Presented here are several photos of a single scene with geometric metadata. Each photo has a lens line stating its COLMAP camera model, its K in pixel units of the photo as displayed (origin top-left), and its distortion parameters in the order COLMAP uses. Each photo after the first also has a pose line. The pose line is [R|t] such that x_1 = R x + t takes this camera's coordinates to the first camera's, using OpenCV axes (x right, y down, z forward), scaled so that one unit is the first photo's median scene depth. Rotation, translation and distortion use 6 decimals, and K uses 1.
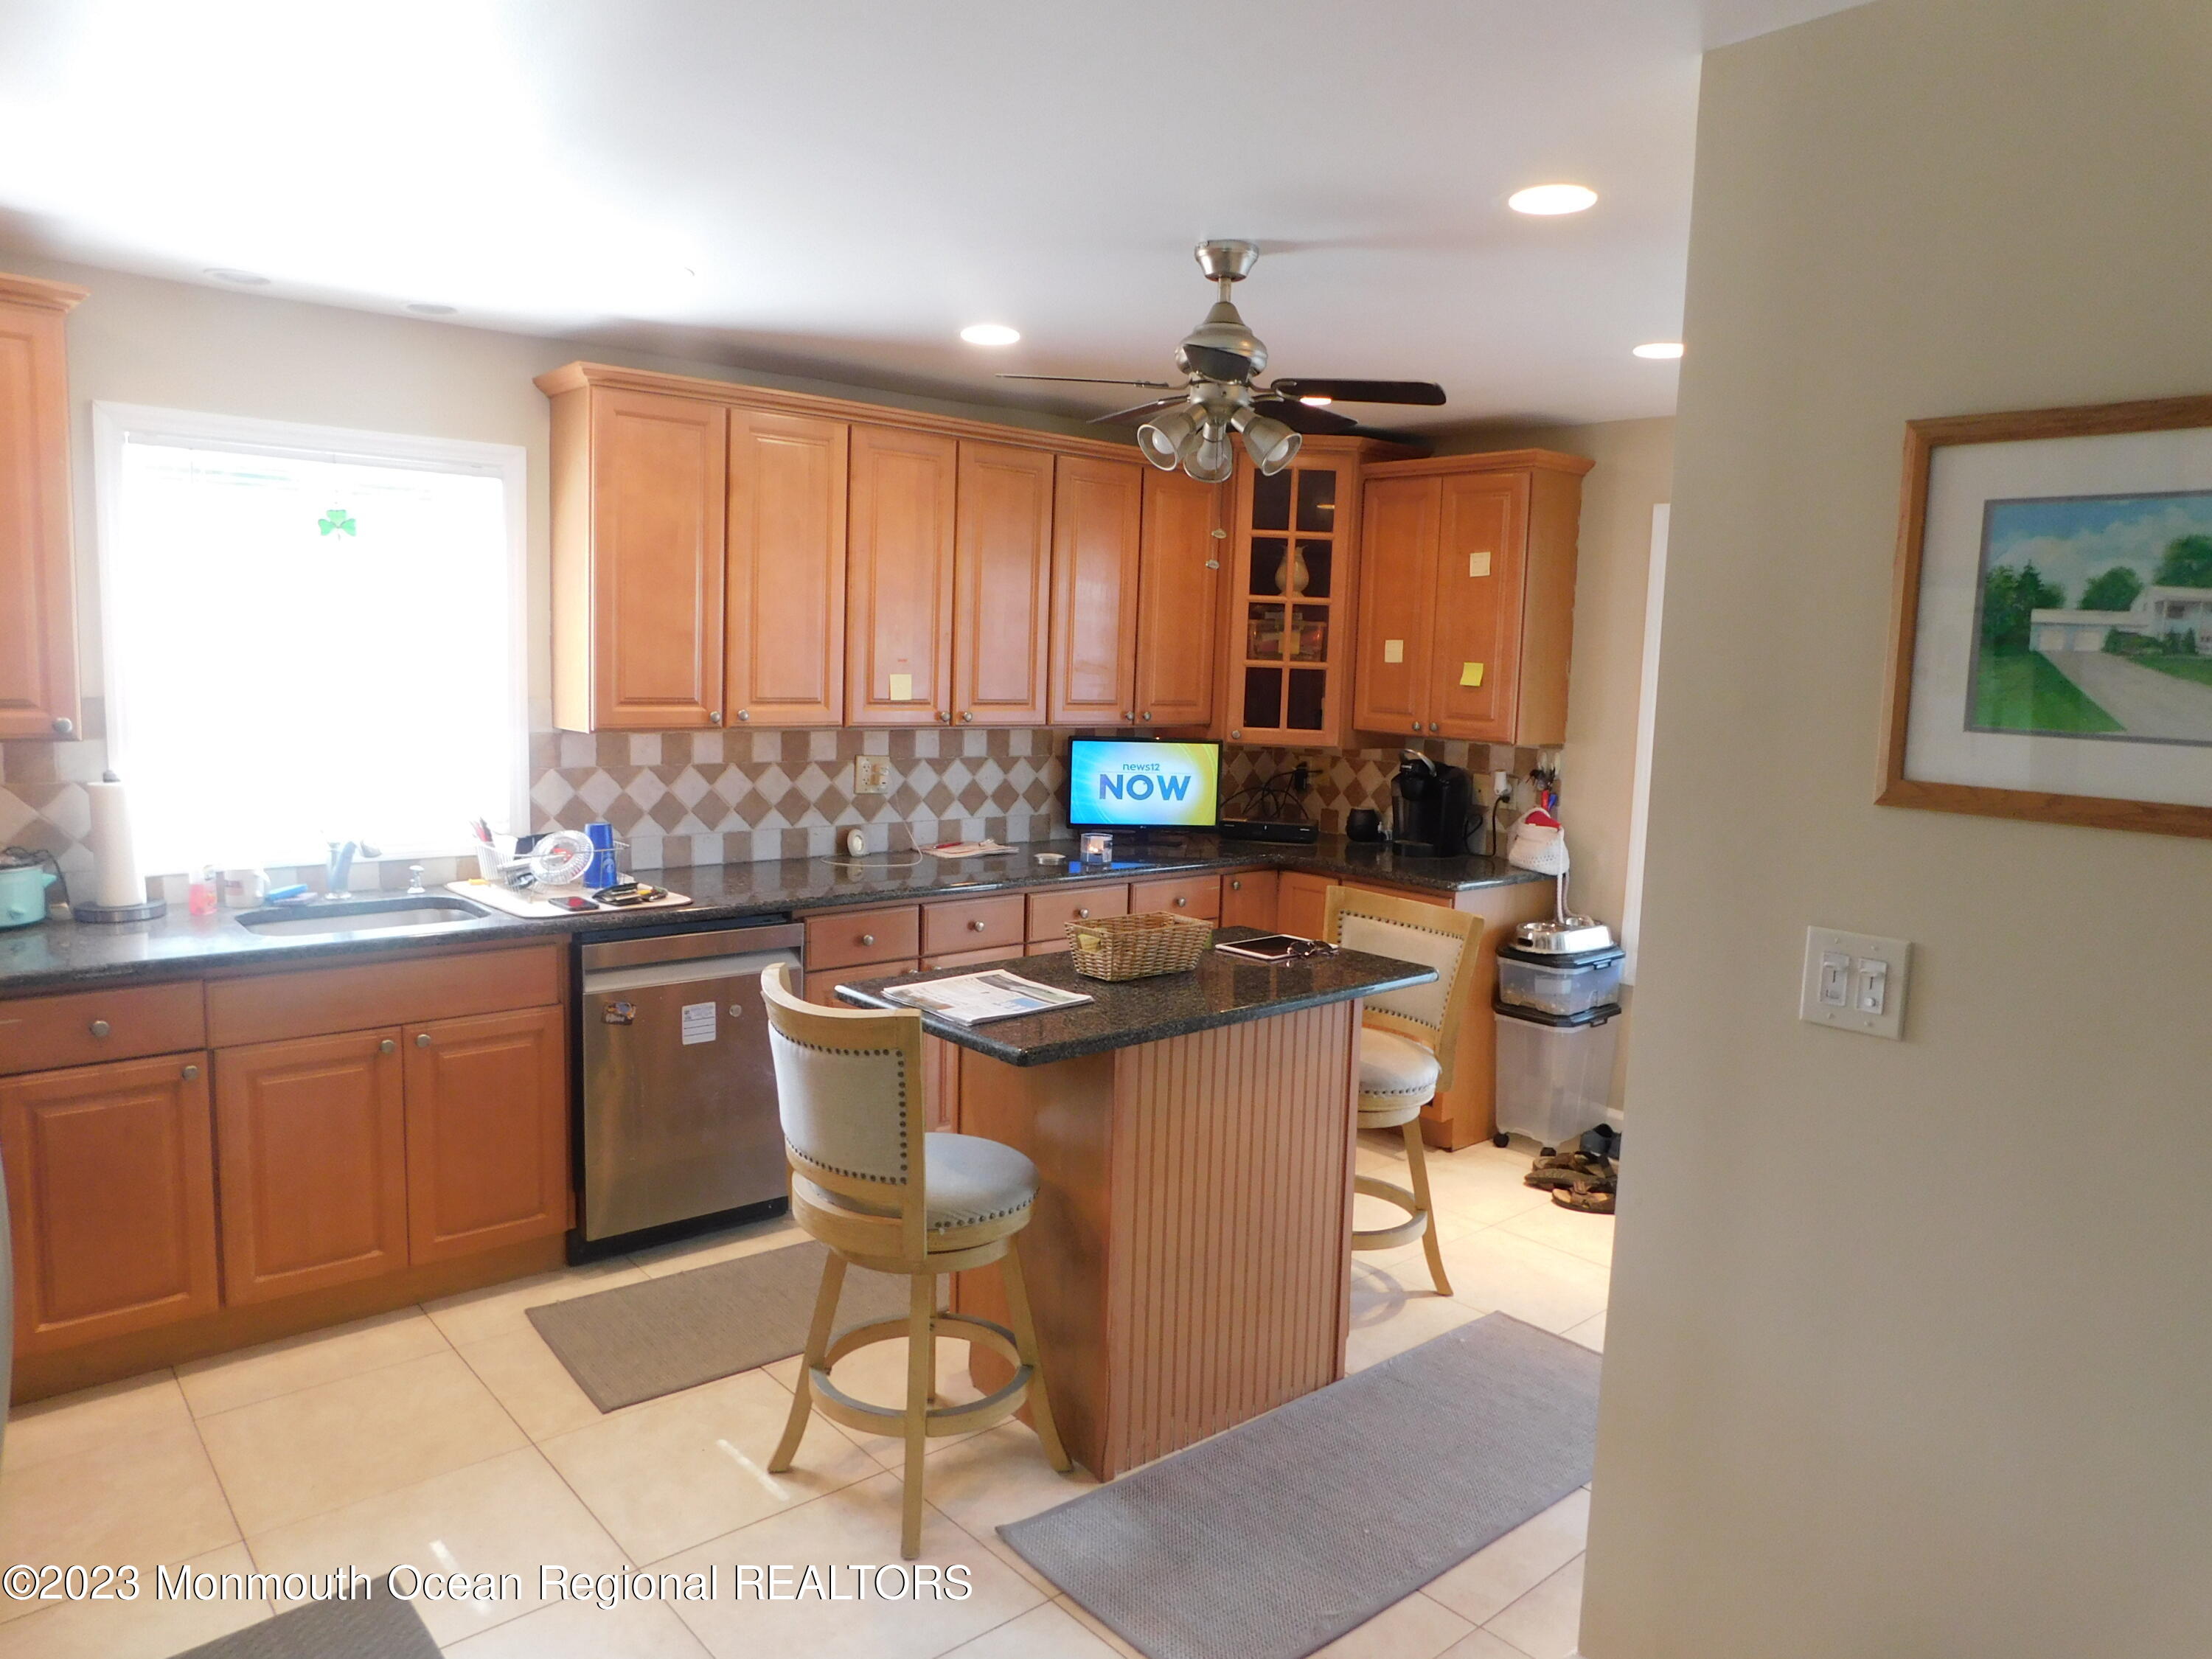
lens RADIAL K [[1464.3, 0, 1115.8], [0, 1464.3, 830.0], [0, 0, 1]] dist [-0.071013, 0.058262]
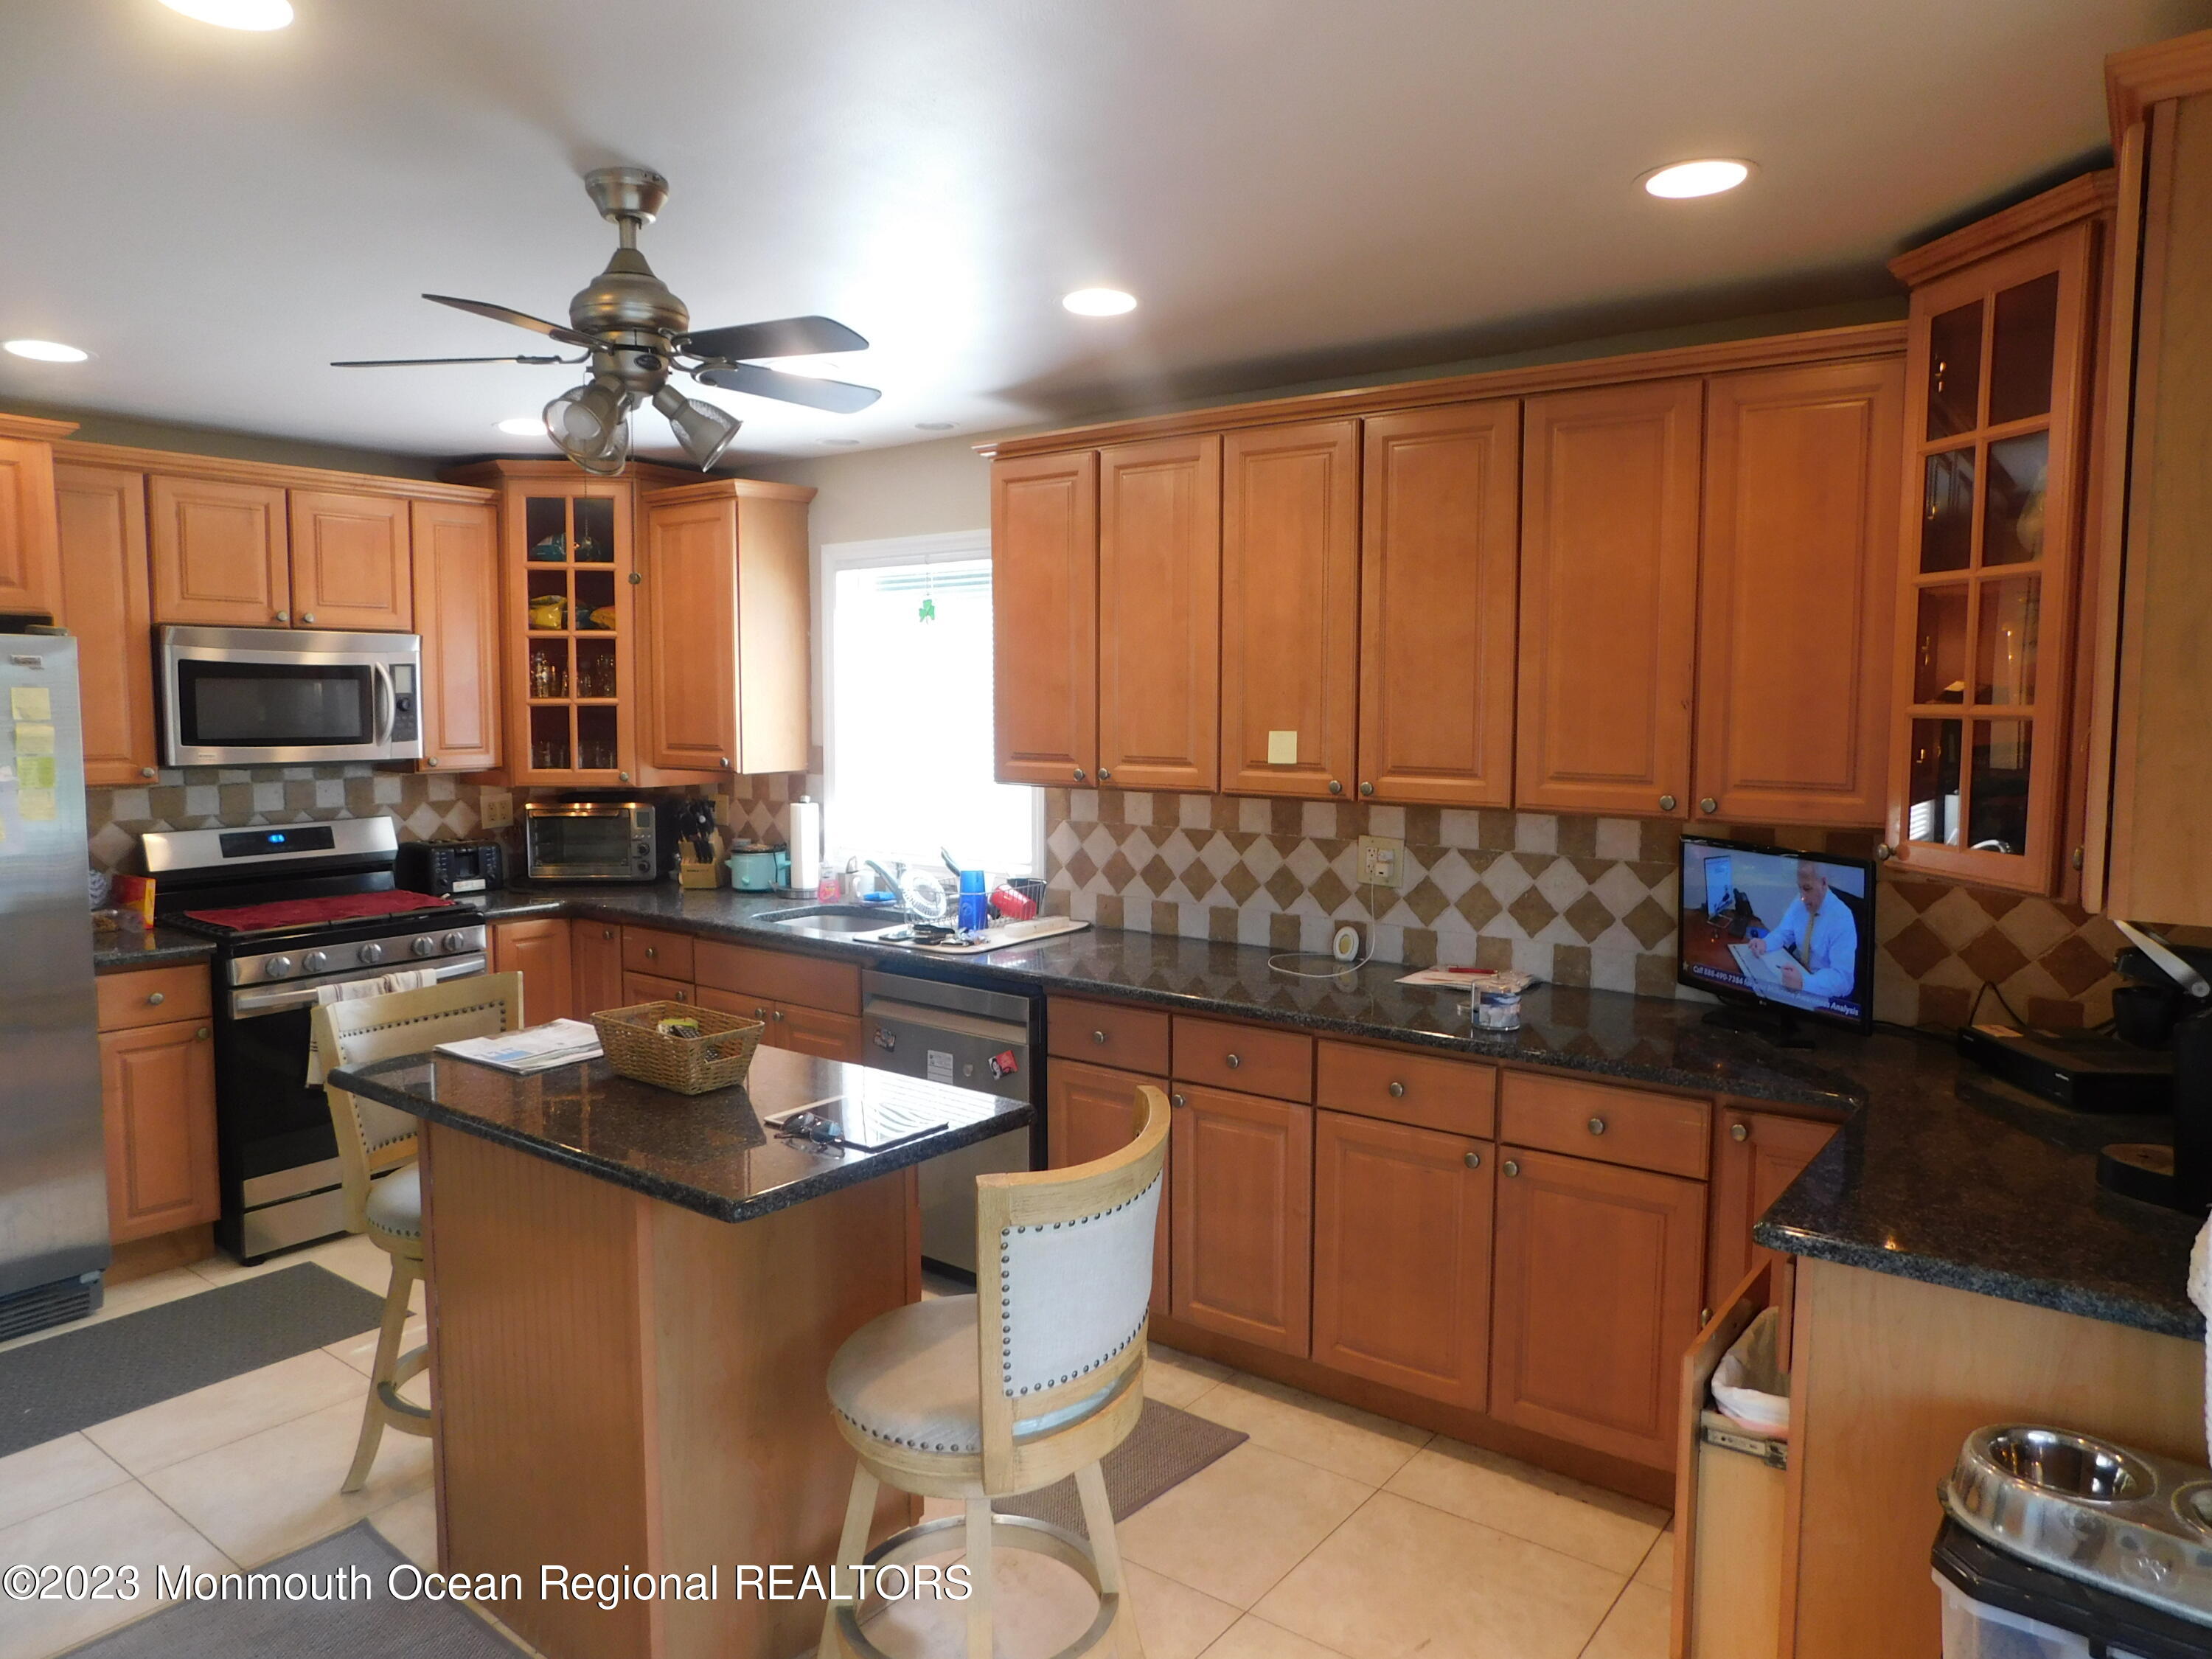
lens RADIAL K [[1464.3, 0, 1110.5], [0, 1464.3, 831.6], [0, 0, 1]] dist [-0.071013, 0.058262]
pose [[0.206116, 0.053044, -0.977089, 0.630811], [-0.120126, 0.992349, 0.028532, -0.065200], [0.971126, 0.111493, 0.210910, 0.768107]]
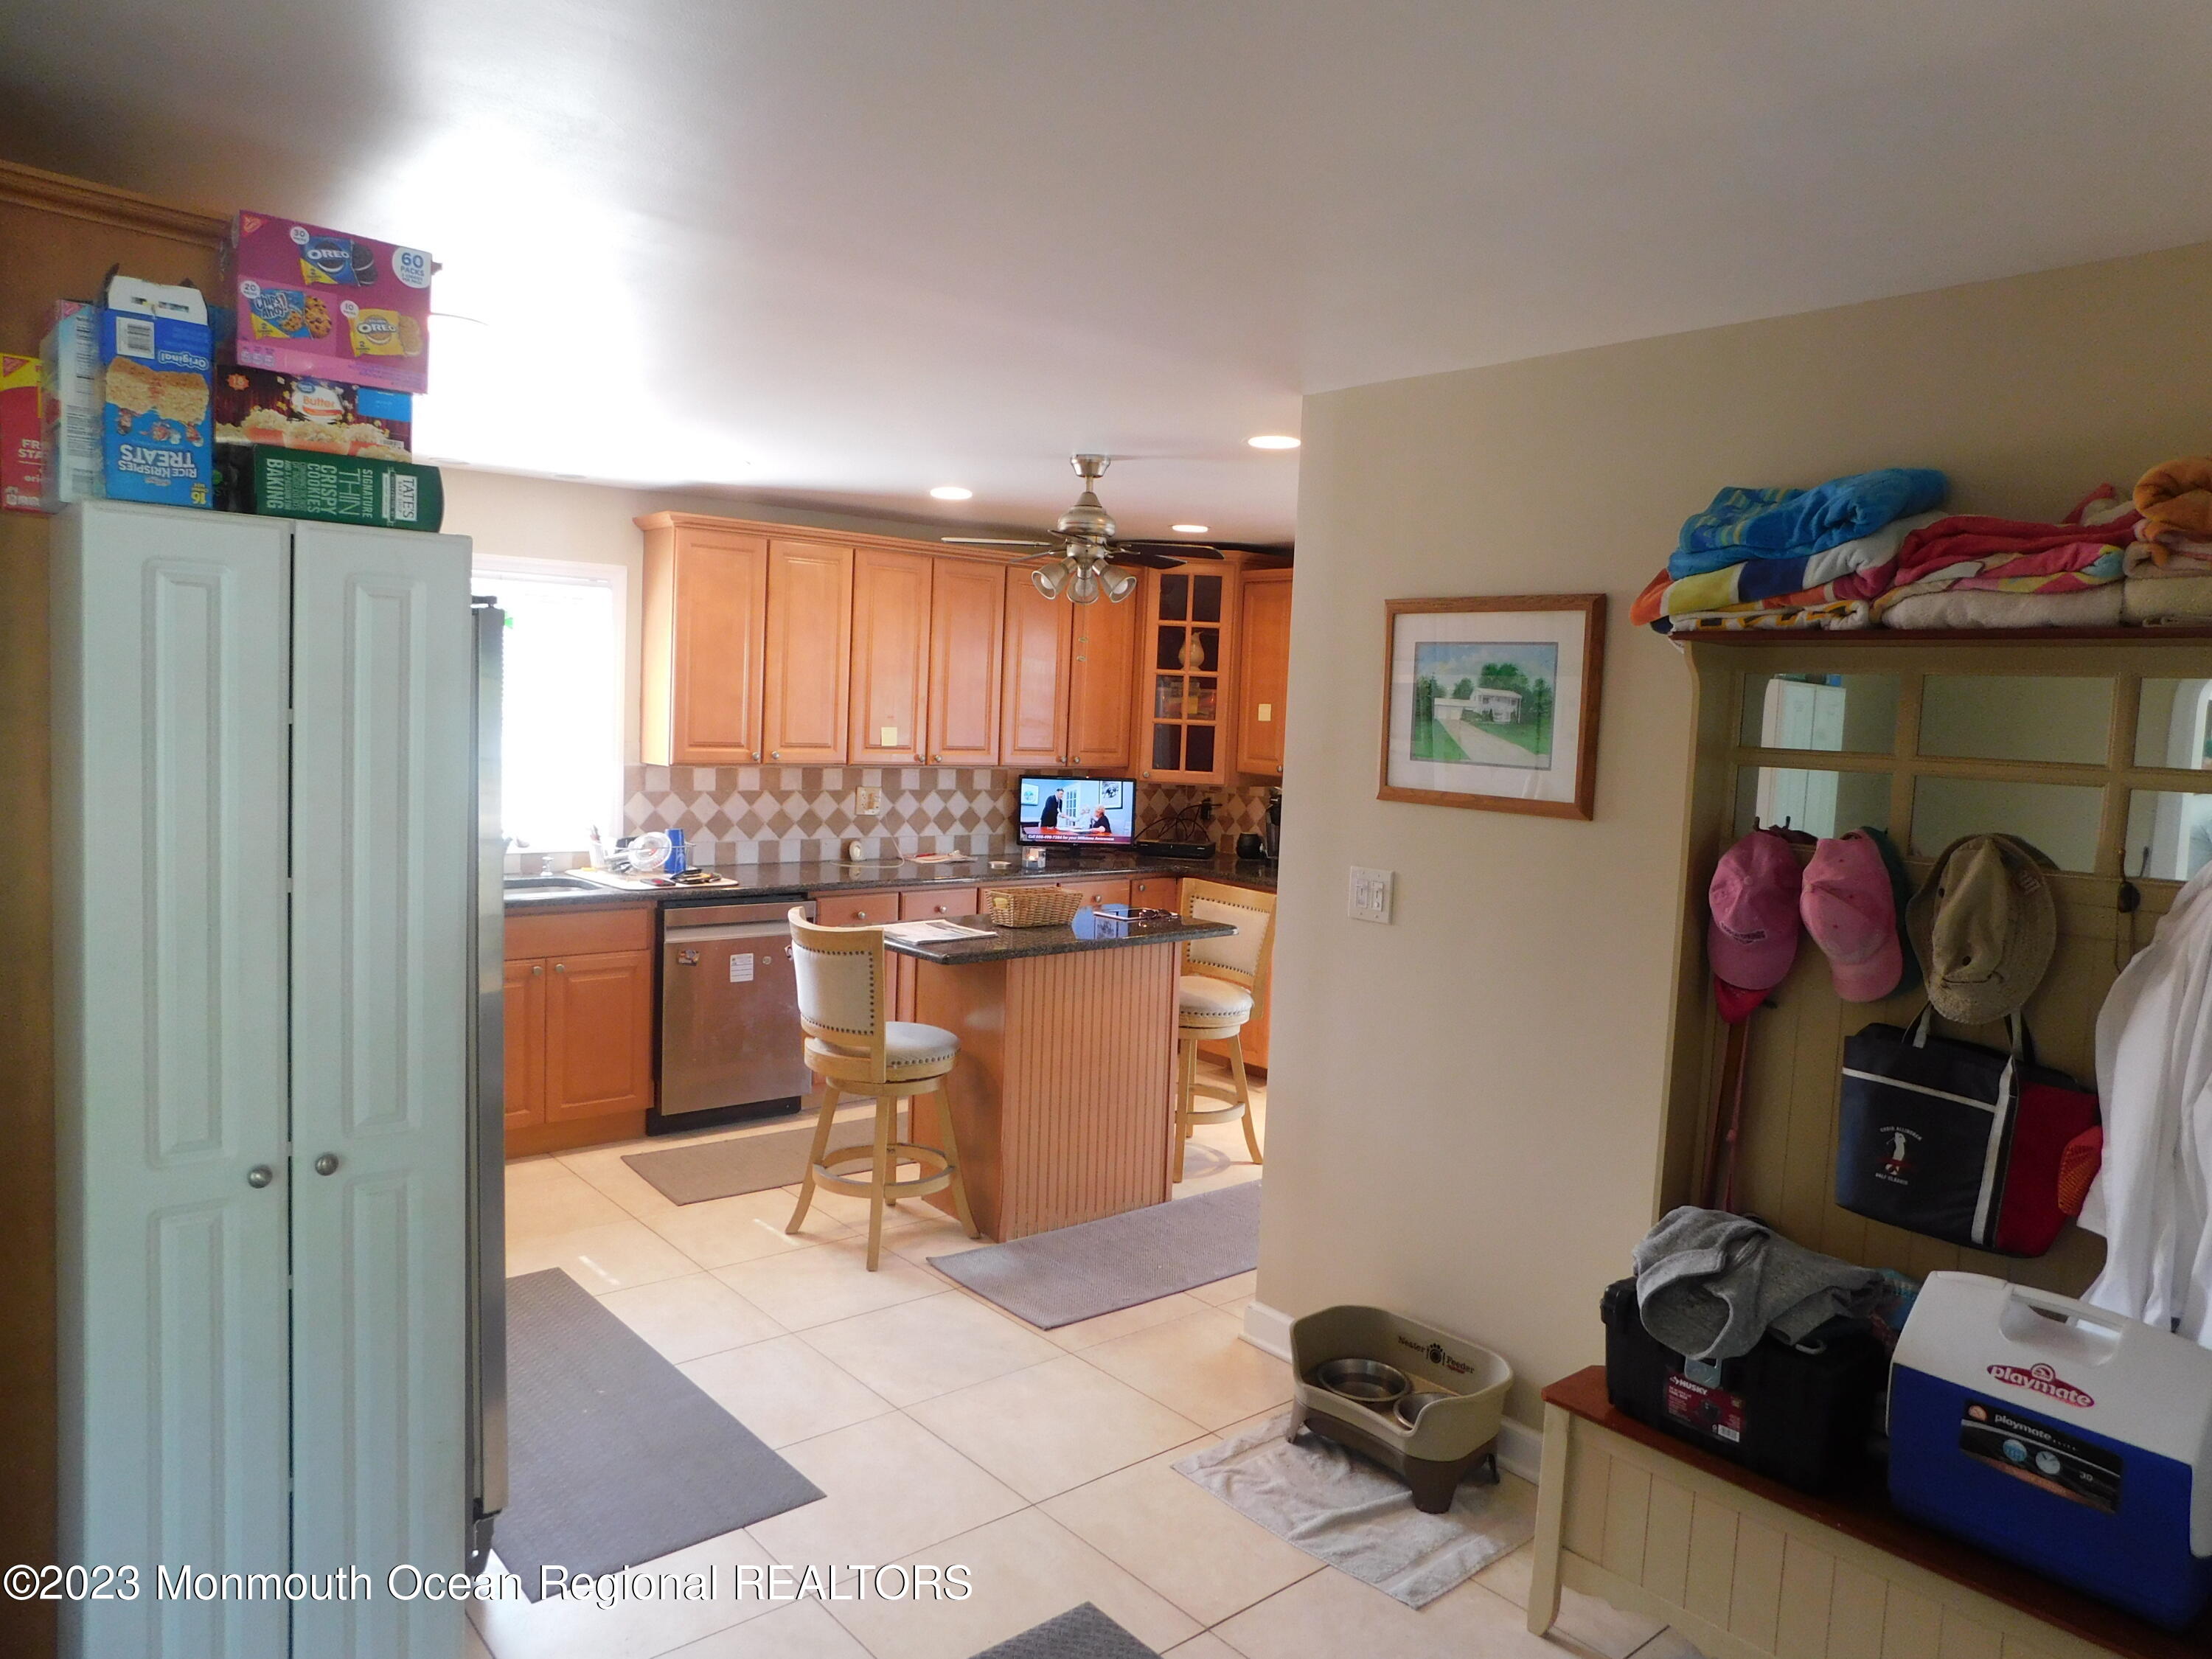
lens RADIAL K [[1464.3, 0, 1112.1], [0, 1464.3, 819.8], [0, 0, 1]] dist [-0.071013, 0.058262]
pose [[0.999863, 0.008661, -0.014105, 0.085612], [-0.009264, 0.999021, -0.043251, 0.039667], [0.013717, 0.043376, 0.998965, -0.381595]]
